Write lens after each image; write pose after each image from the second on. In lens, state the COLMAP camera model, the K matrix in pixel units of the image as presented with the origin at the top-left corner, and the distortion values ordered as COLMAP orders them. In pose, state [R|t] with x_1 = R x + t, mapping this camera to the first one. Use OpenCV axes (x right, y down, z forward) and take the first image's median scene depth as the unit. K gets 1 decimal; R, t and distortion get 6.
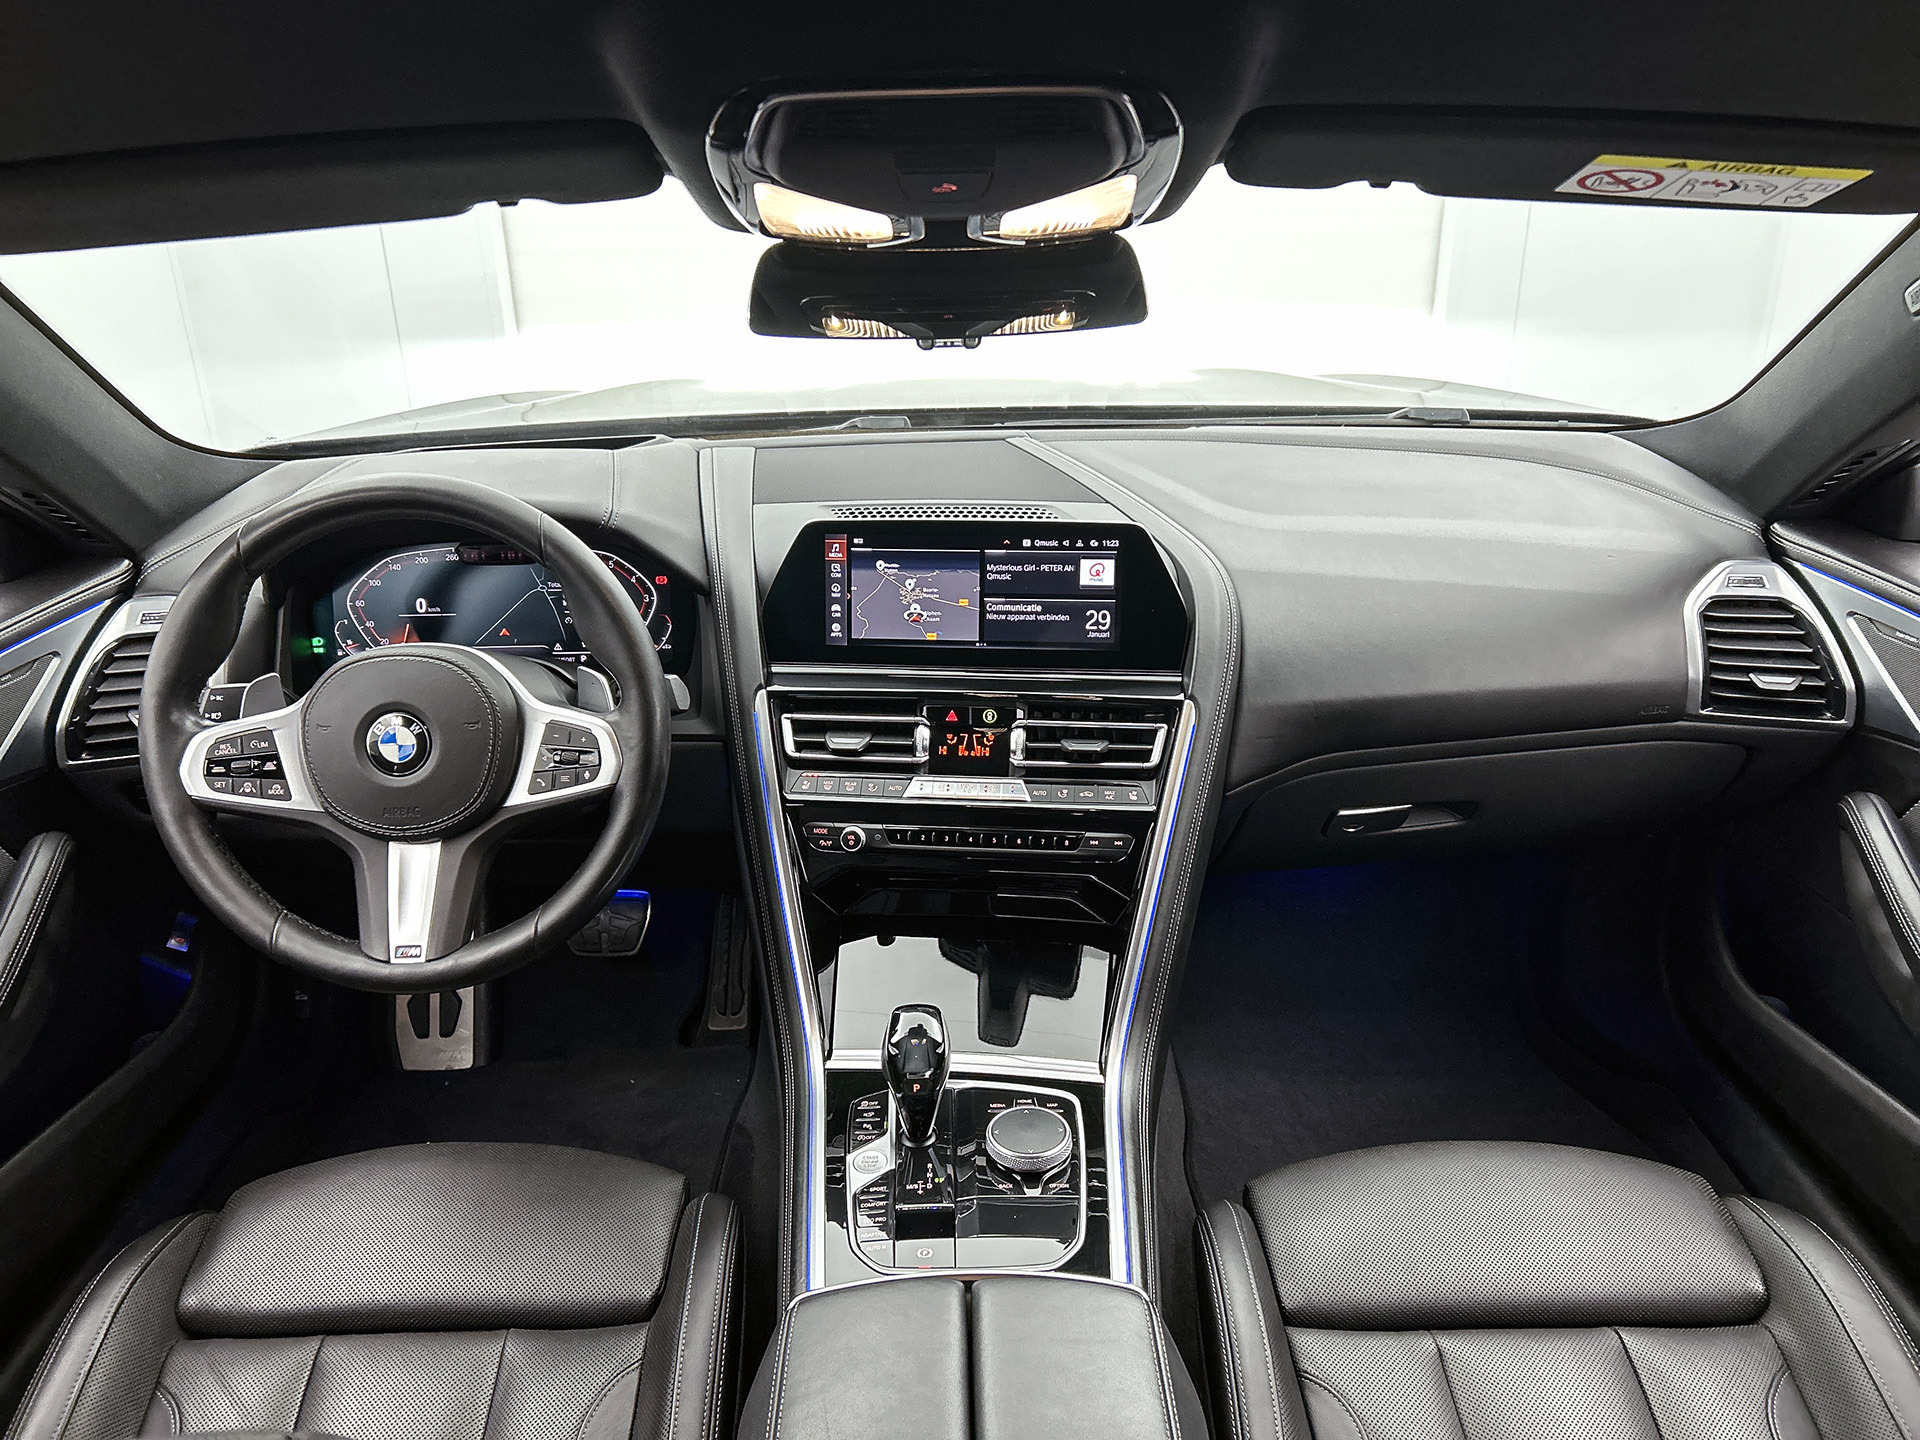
lens RADIAL K [[1438.4, 0, 973.9], [0, 1438.4, 730.6], [0, 0, 1]] dist [-0.010706, 0.002541]
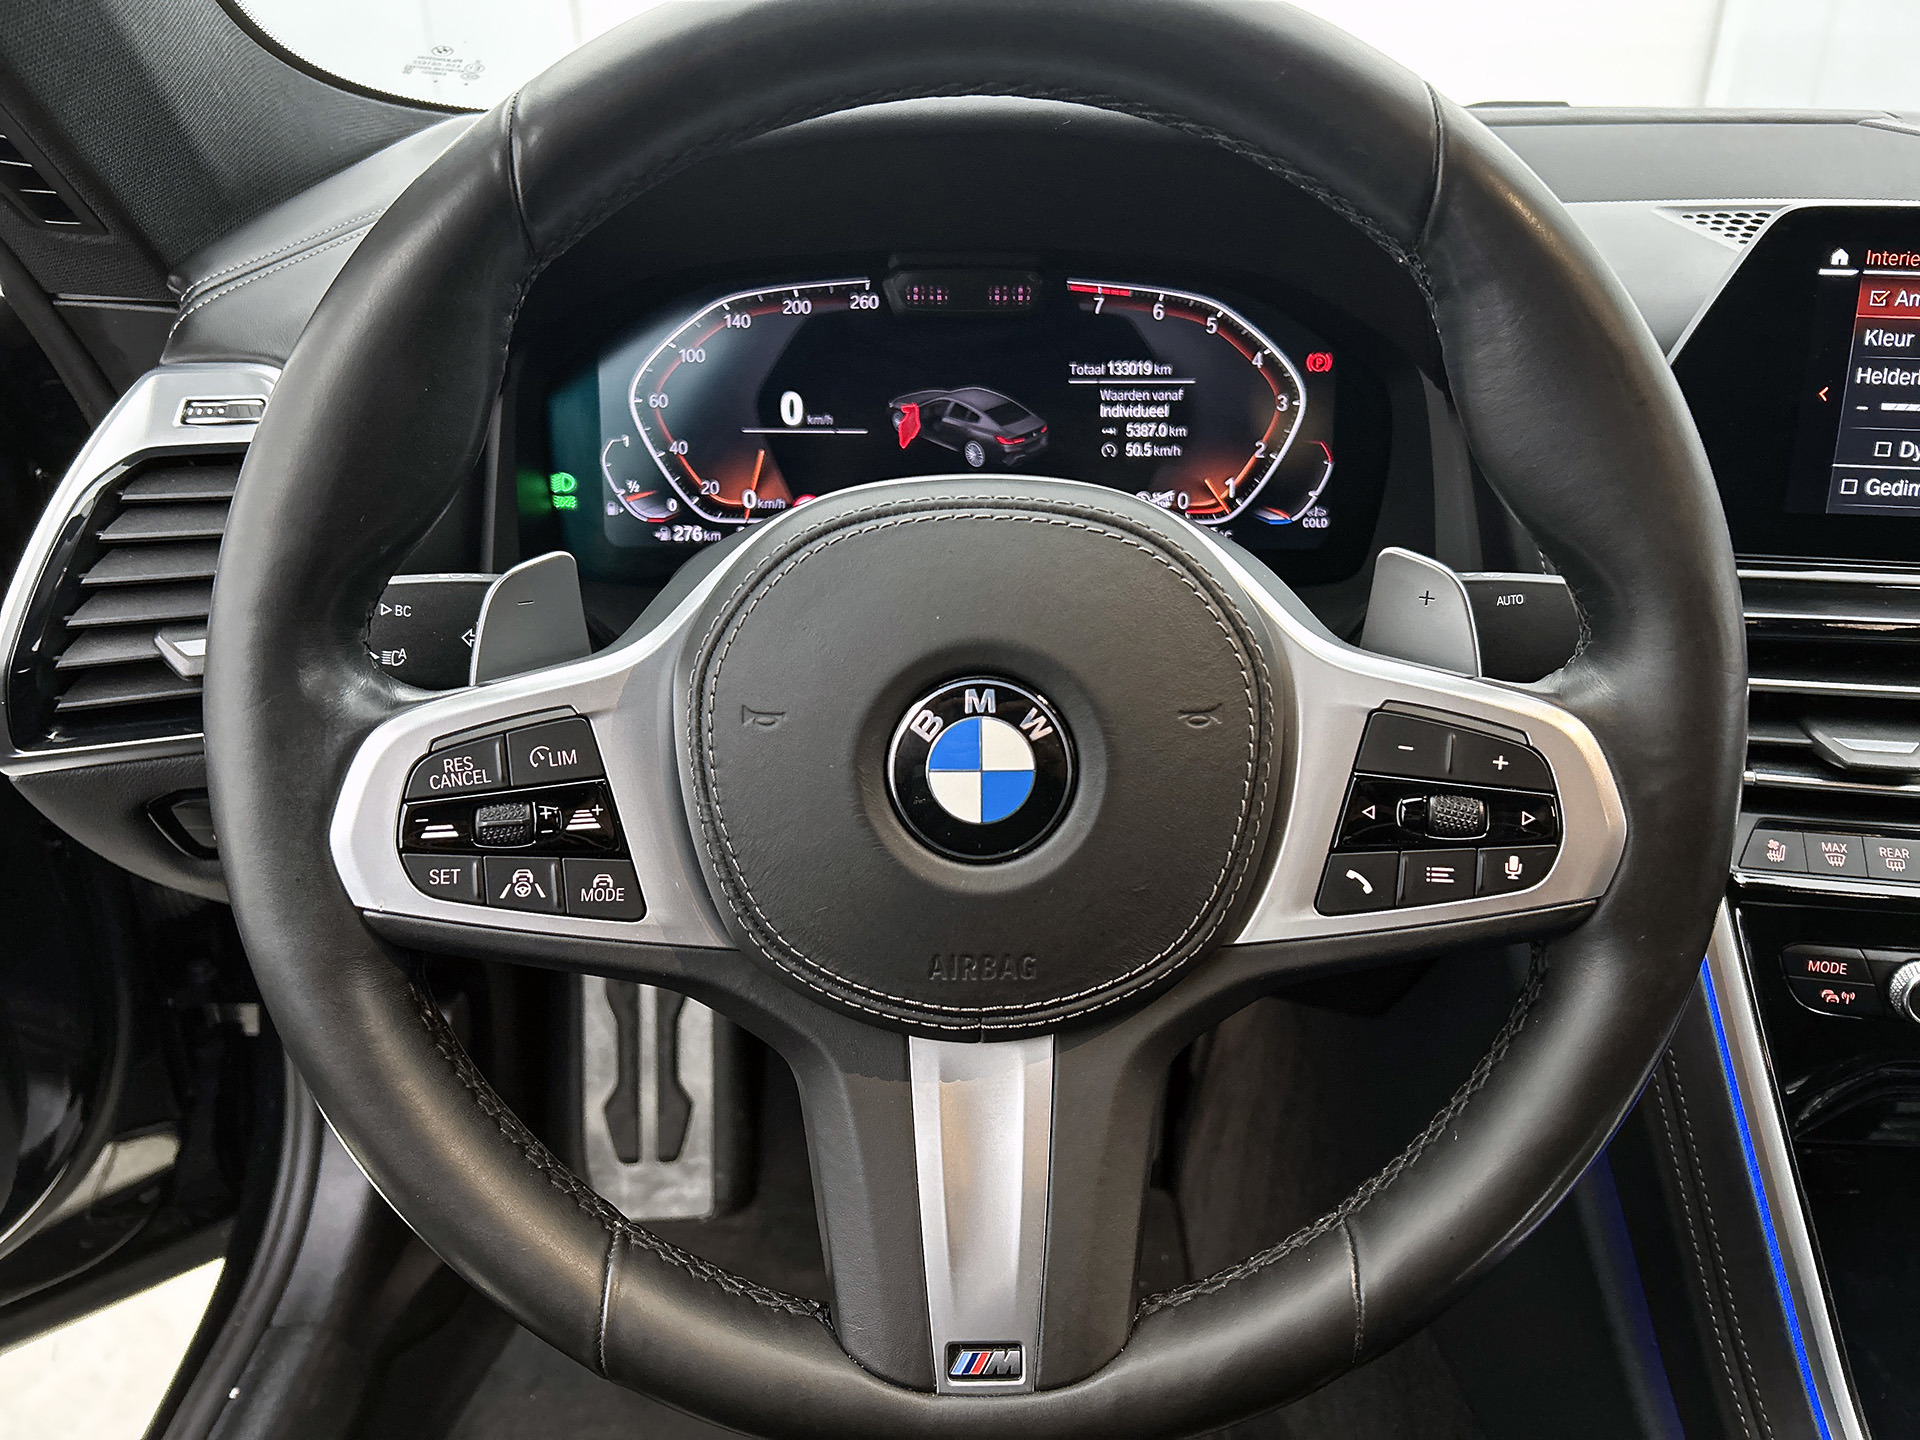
lens RADIAL K [[1438.4, 0, 948.4], [0, 1438.4, 713.9], [0, 0, 1]] dist [-0.010706, 0.002541]
pose [[0.999753, 0.021067, -0.007100, -0.395692], [-0.020597, 0.997940, 0.060750, -0.023134], [0.008365, -0.060589, 0.998128, 0.649183]]
